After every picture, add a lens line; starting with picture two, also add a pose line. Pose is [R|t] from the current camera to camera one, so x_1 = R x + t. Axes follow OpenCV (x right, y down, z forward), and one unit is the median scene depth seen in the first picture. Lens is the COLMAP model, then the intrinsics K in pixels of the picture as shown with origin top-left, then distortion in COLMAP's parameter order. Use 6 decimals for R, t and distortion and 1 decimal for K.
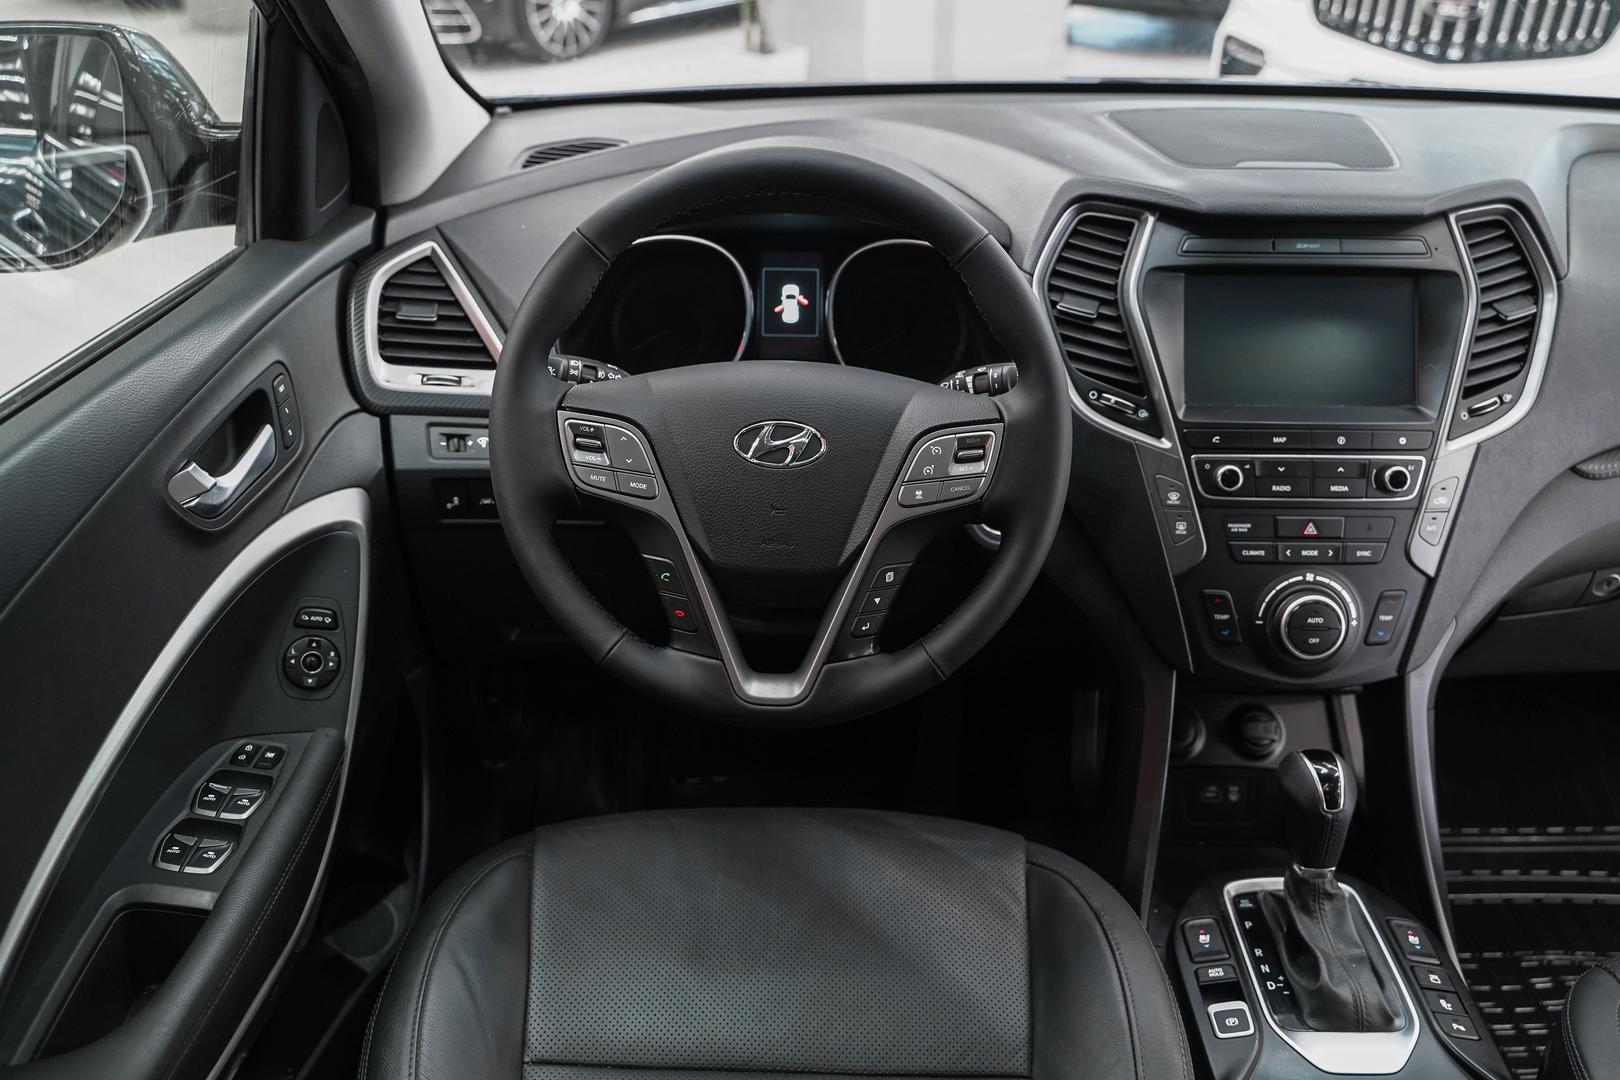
lens RADIAL K [[1359.5, 0, 810.0], [0, 1359.5, 540.0], [0, 0, 1]] dist [-0.010029, -0.001387]
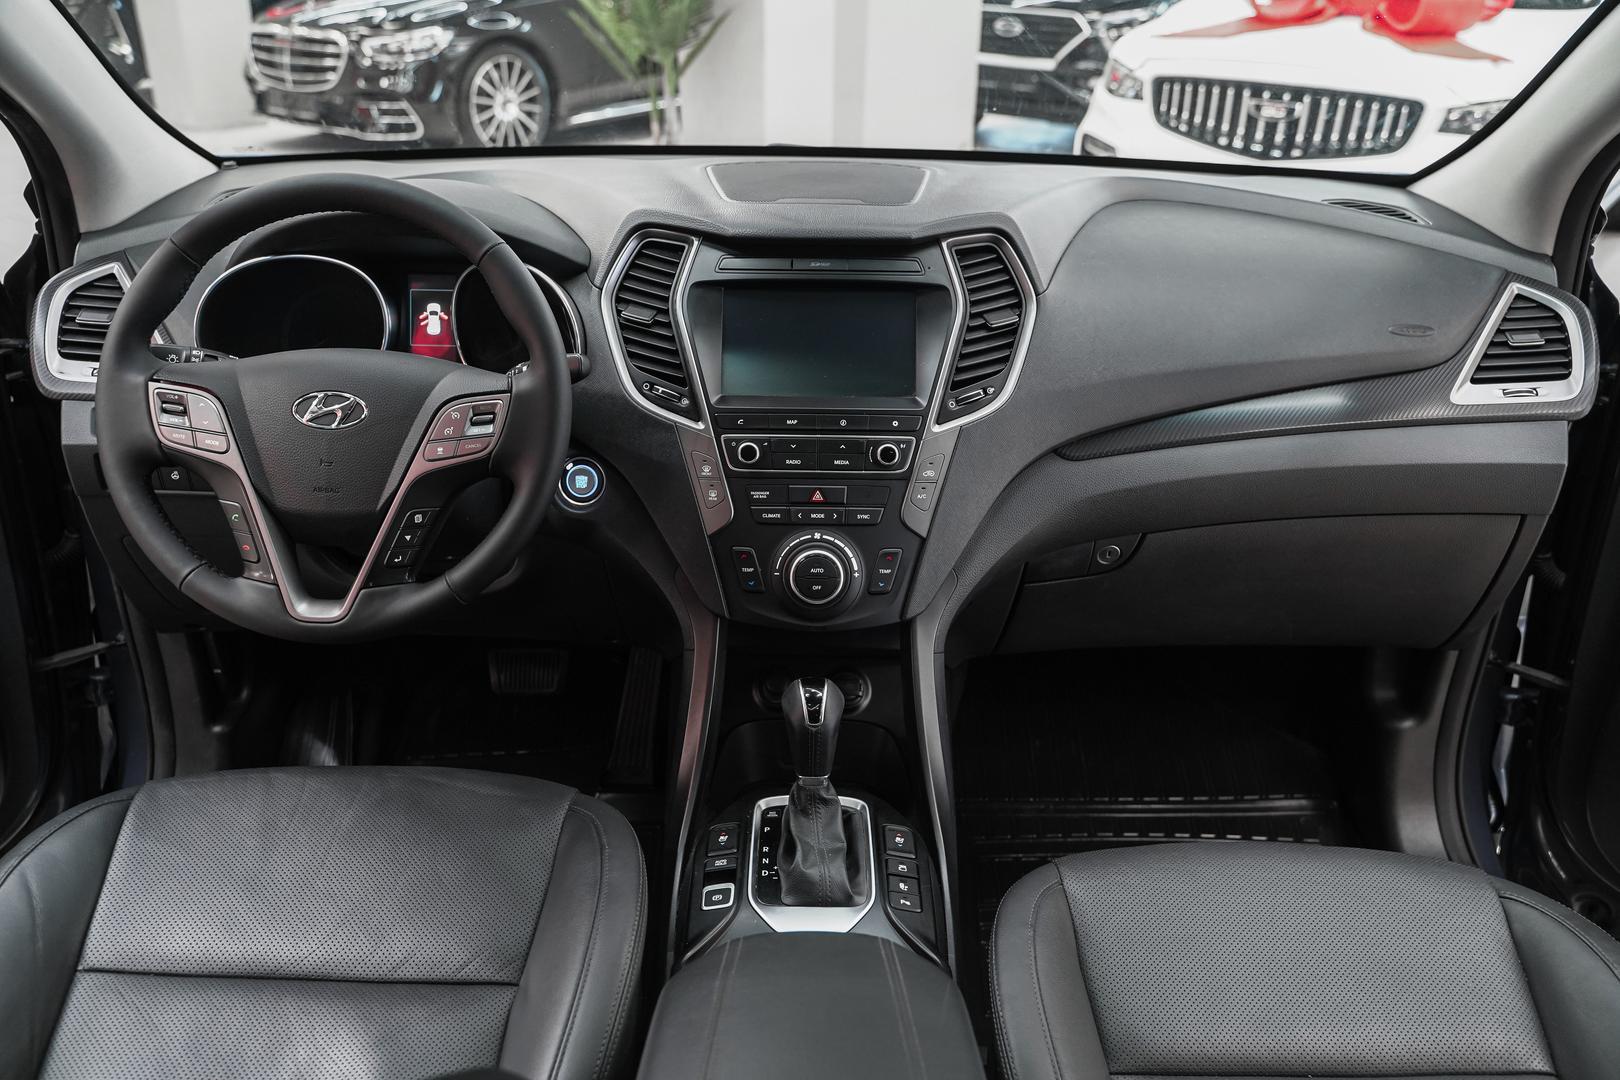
lens RADIAL K [[1321.9, 0, 810.0], [0, 1321.9, 540.0], [0, 0, 1]] dist [-0.011099, -0.006420]
pose [[0.999882, 0.004372, 0.014757, 0.341628], [-0.003408, 0.997896, -0.064739, 0.105897], [-0.015009, 0.064681, 0.997793, -0.164651]]
